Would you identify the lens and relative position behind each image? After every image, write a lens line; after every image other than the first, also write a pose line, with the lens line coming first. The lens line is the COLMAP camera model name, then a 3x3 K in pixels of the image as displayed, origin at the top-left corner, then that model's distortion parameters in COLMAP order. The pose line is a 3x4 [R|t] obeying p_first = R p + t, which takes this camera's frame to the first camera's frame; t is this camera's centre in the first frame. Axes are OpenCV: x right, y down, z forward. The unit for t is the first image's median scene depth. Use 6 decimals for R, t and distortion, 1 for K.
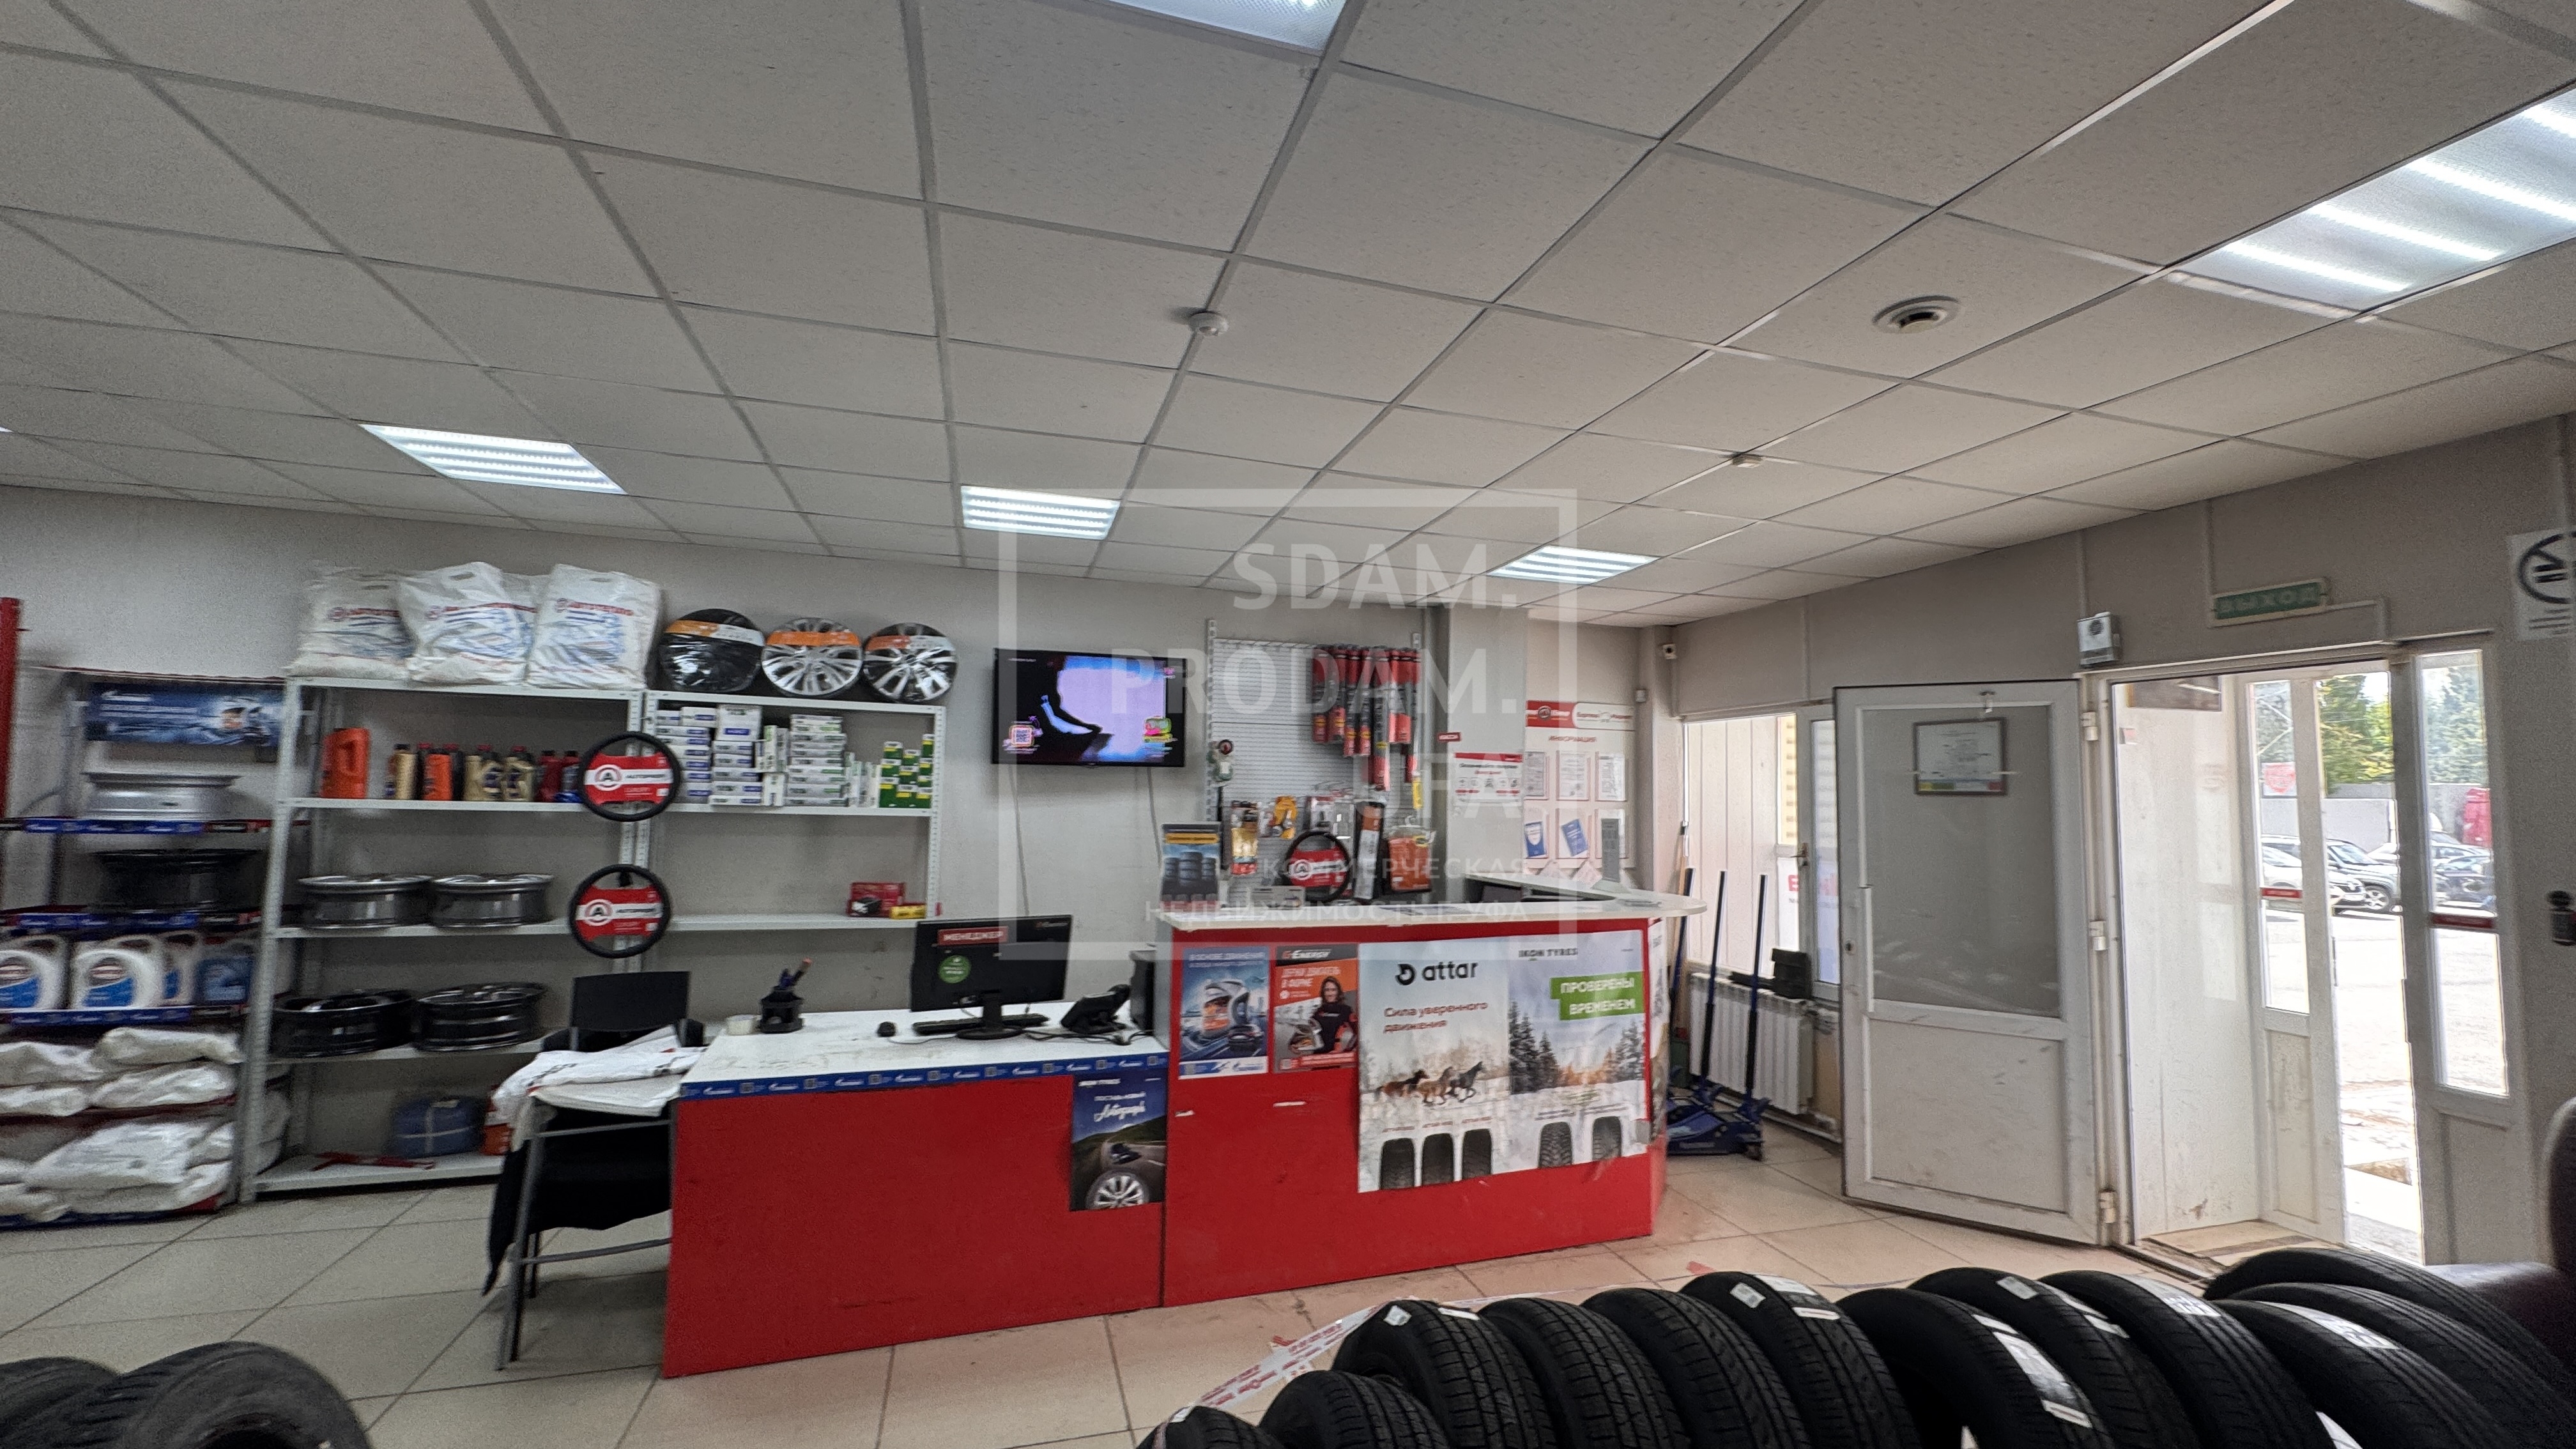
lens RADIAL K [[1022.6, 0, 1286.7], [0, 1022.6, 725.5], [0, 0, 1]] dist [-0.003527, 0.000783]
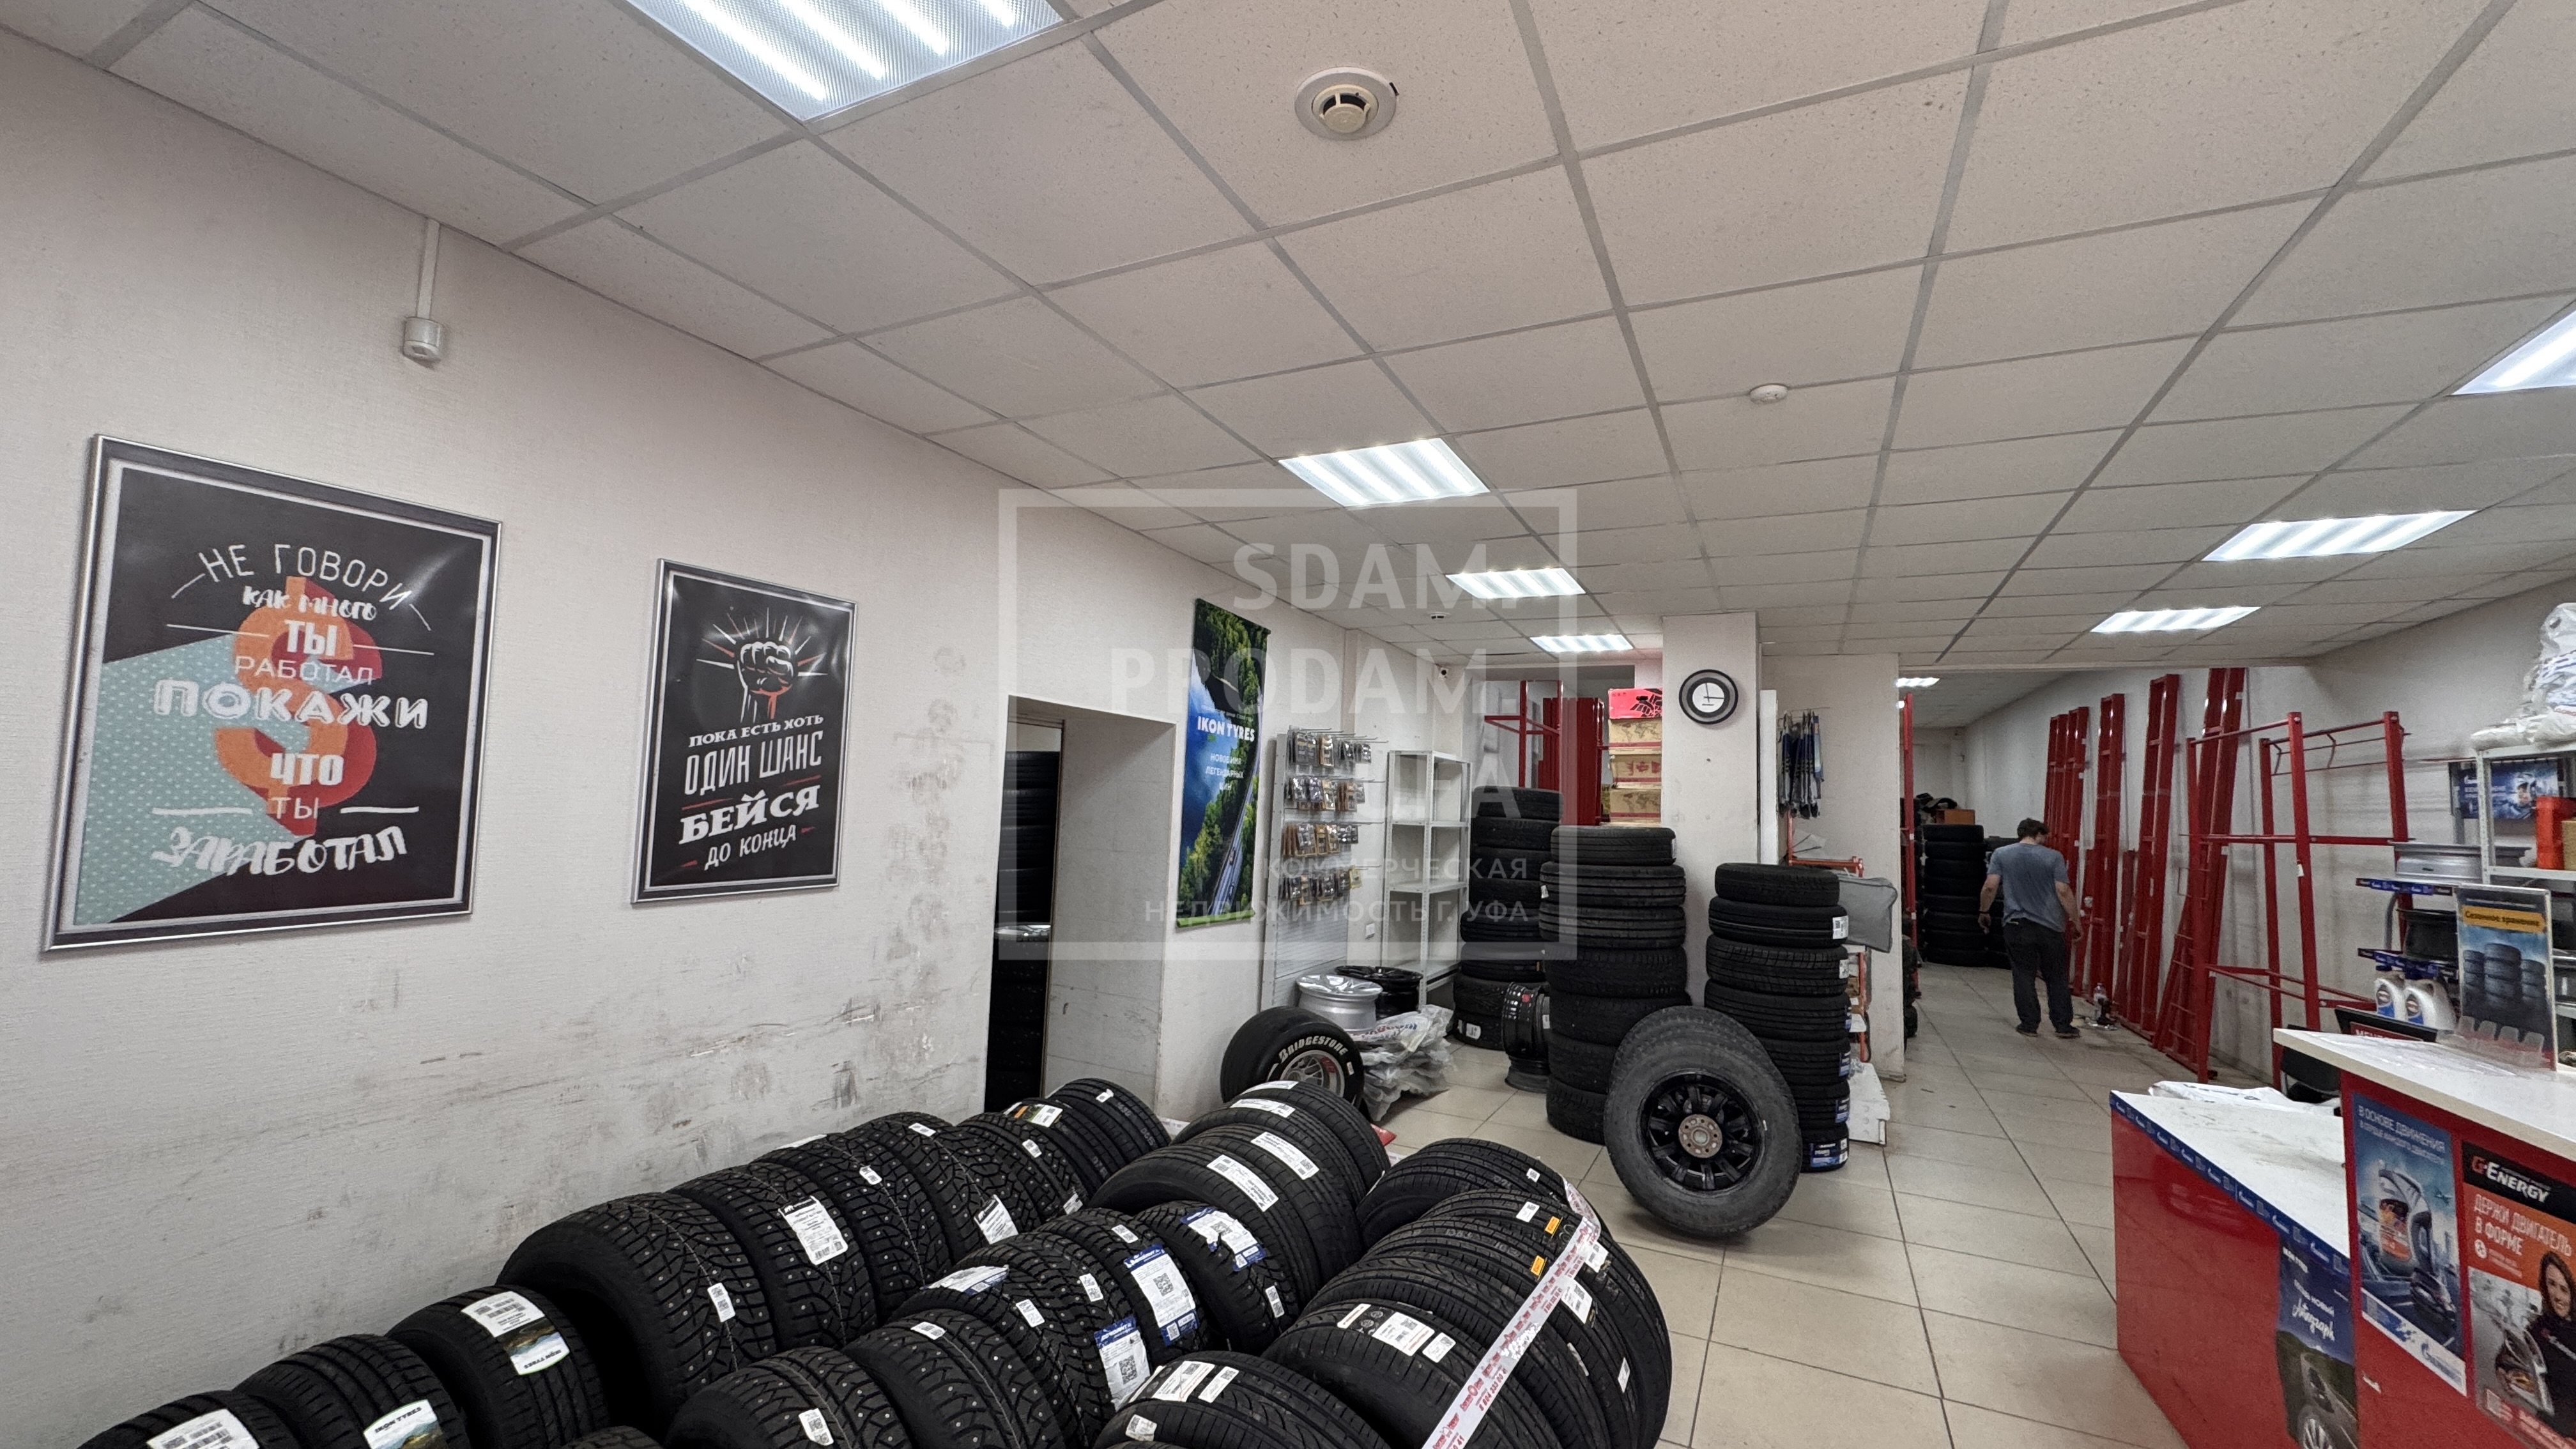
lens RADIAL K [[1022.6, 0, 1286.0], [0, 1022.6, 724.6], [0, 0, 1]] dist [-0.003527, 0.000783]
pose [[-0.681227, -0.106329, -0.724309, 0.626648], [-0.001224, 0.989560, -0.144116, 0.076458], [0.732071, -0.097289, -0.674245, 0.786452]]
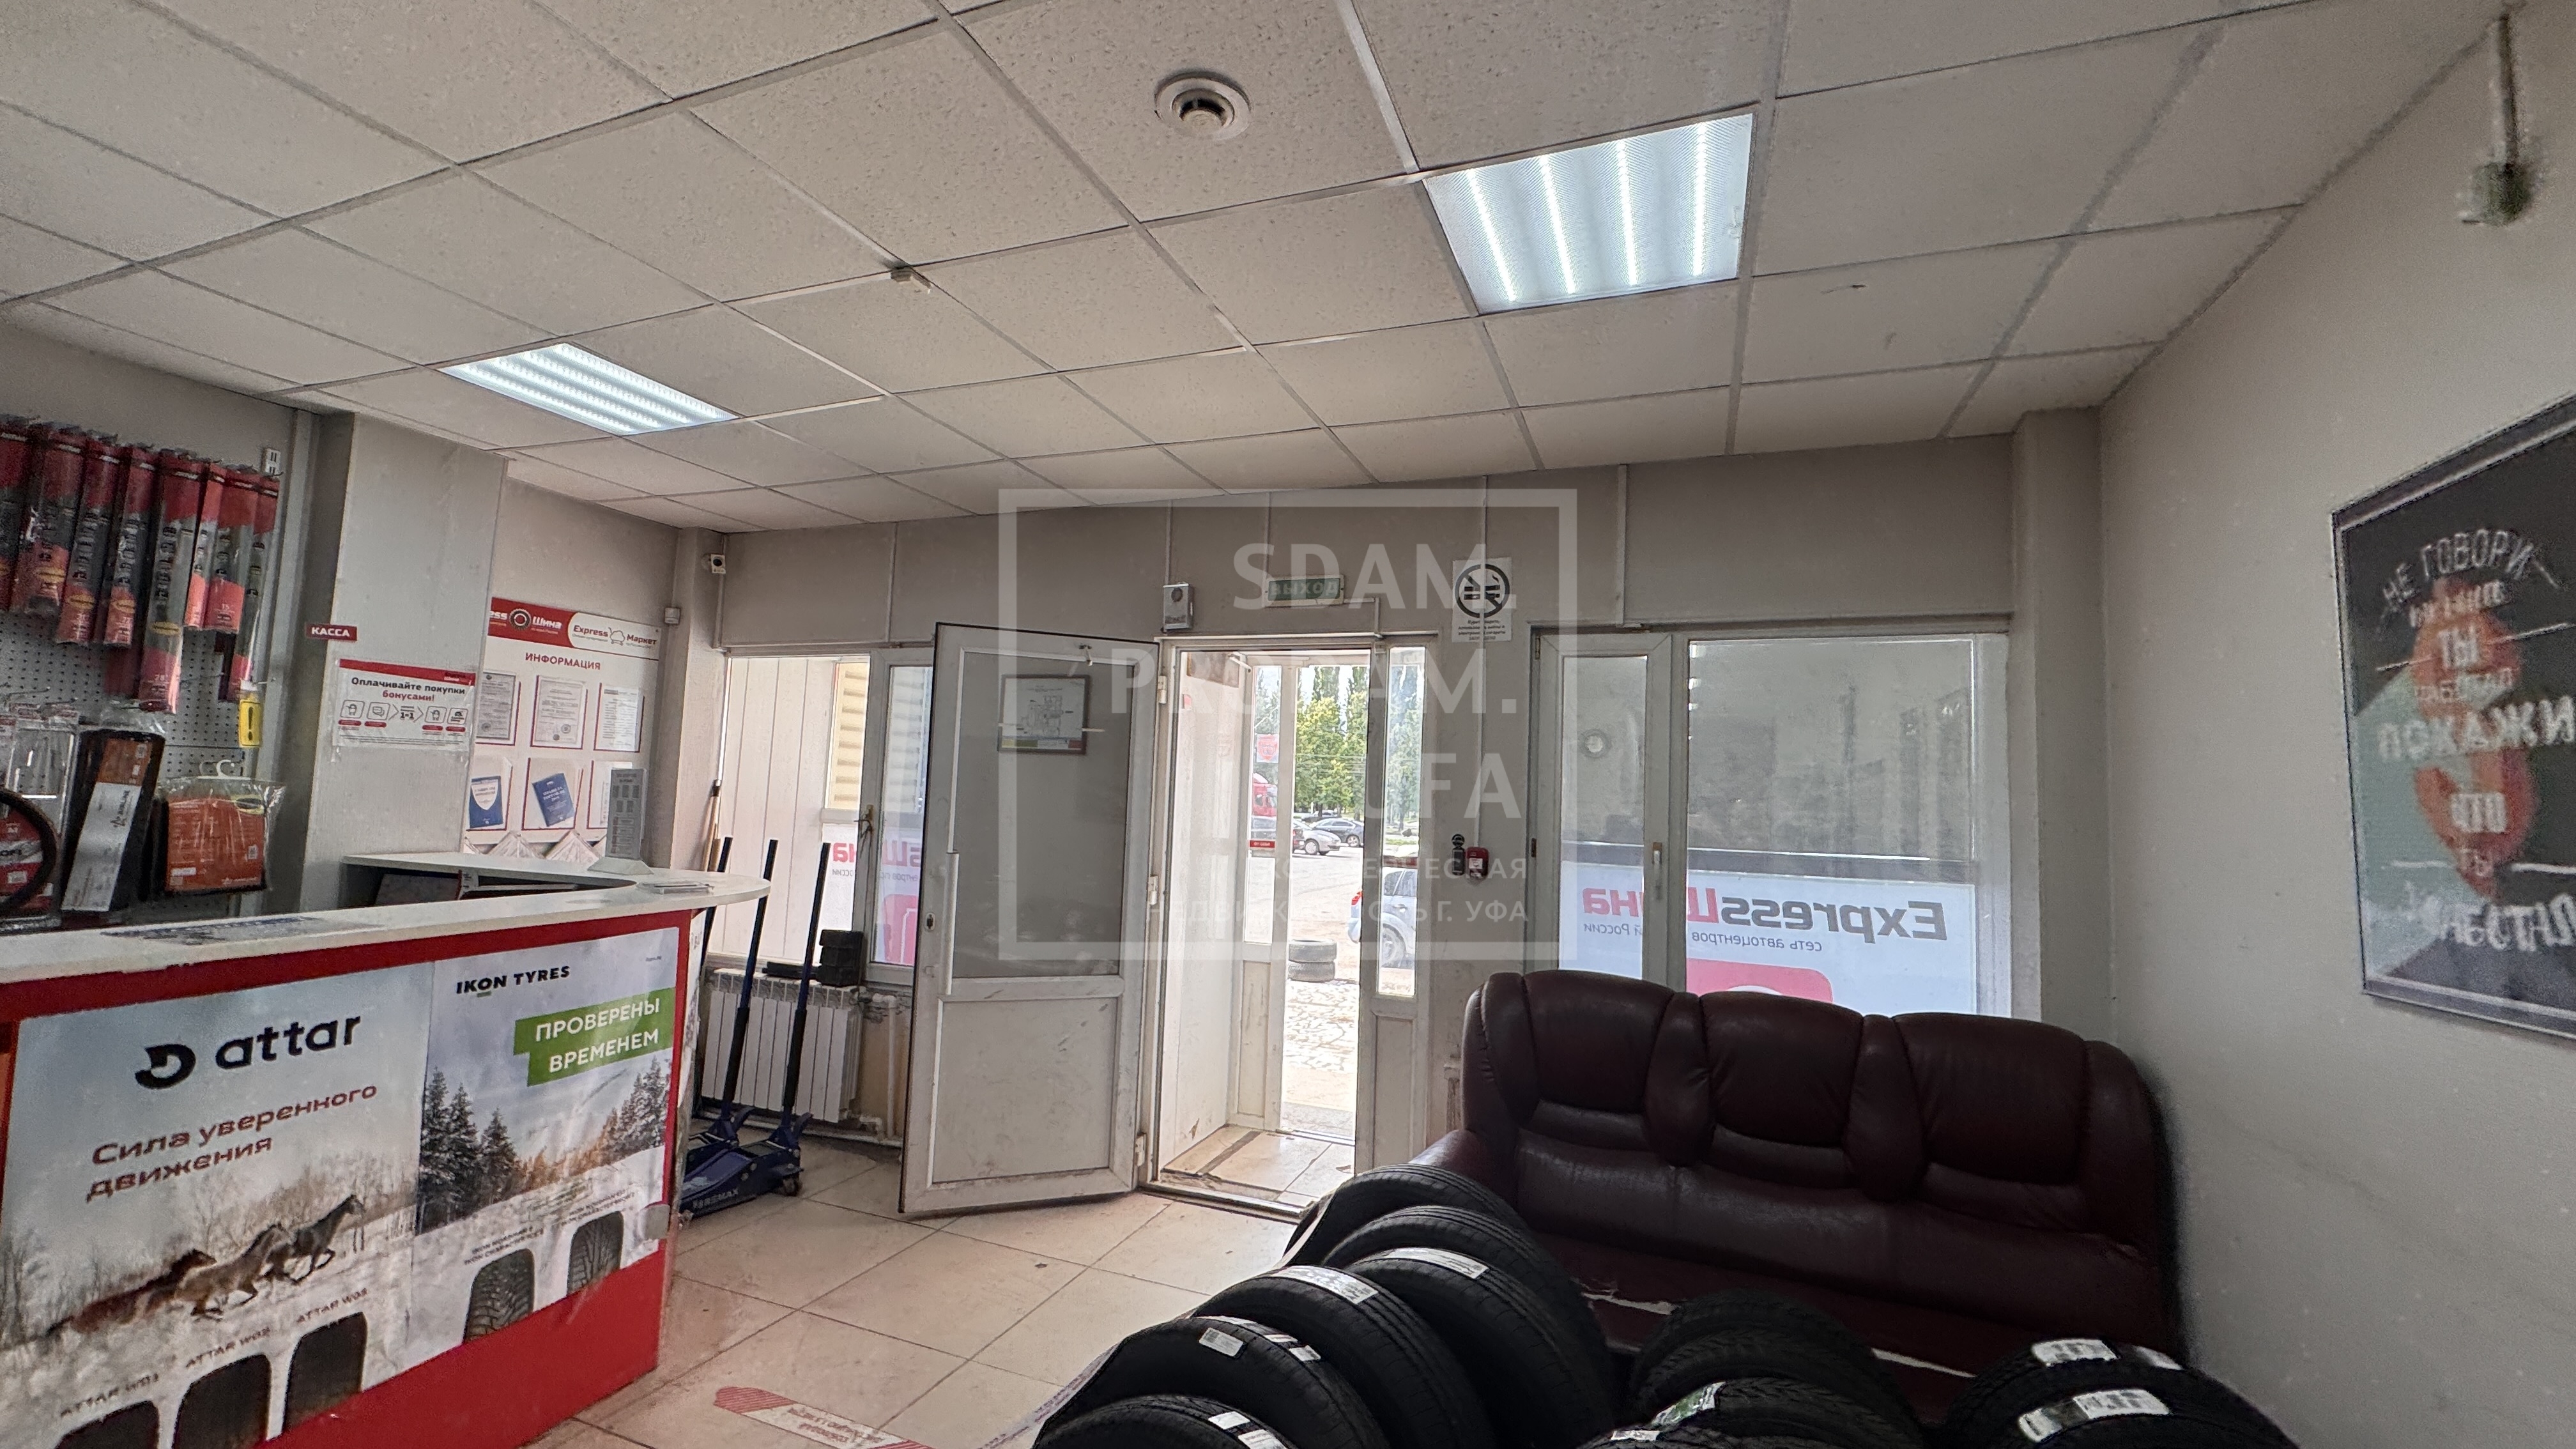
lens RADIAL K [[1022.6, 0, 1283.1], [0, 1022.6, 719.7], [0, 0, 1]] dist [-0.003527, 0.000783]
pose [[0.612024, 0.063498, 0.788286, 0.042394], [-0.081515, 0.996527, -0.016984, 0.037644], [-0.786627, -0.053863, 0.615075, 0.250961]]
